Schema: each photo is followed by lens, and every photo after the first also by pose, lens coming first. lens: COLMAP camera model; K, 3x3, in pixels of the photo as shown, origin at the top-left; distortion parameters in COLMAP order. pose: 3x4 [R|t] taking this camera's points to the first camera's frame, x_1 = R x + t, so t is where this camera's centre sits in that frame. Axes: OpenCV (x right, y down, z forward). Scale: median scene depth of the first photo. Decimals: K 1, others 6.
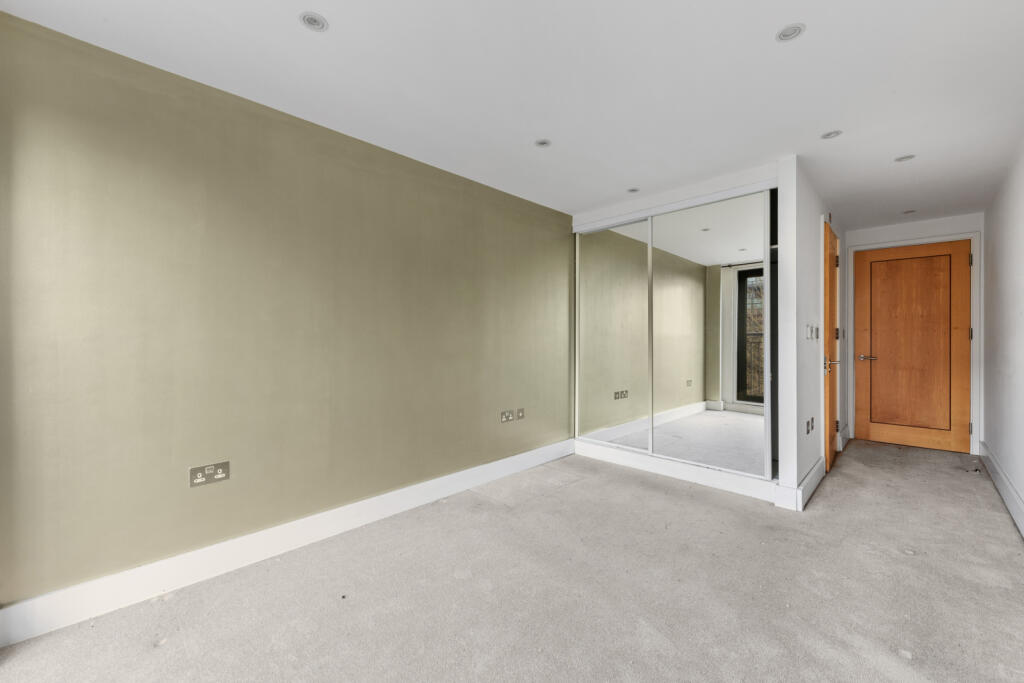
lens RADIAL K [[397.3, 0, 512.7], [0, 397.3, 340.4], [0, 0, 1]] dist [0.010421, -0.004479]
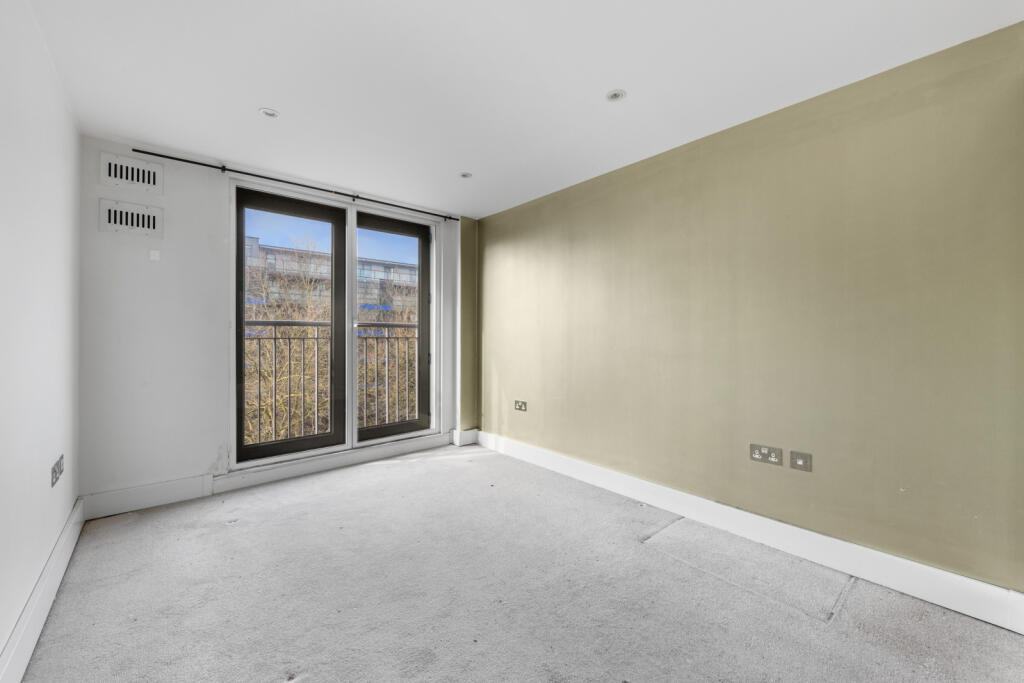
lens RADIAL K [[400.6, 0, 509.0], [0, 400.6, 332.2], [0, 0, 1]] dist [0.010277, -0.004460]
pose [[-0.091516, -0.002471, -0.995801, 0.430473], [0.007323, 0.999968, -0.003154, -0.006425], [0.995777, -0.007581, -0.091495, 0.406216]]
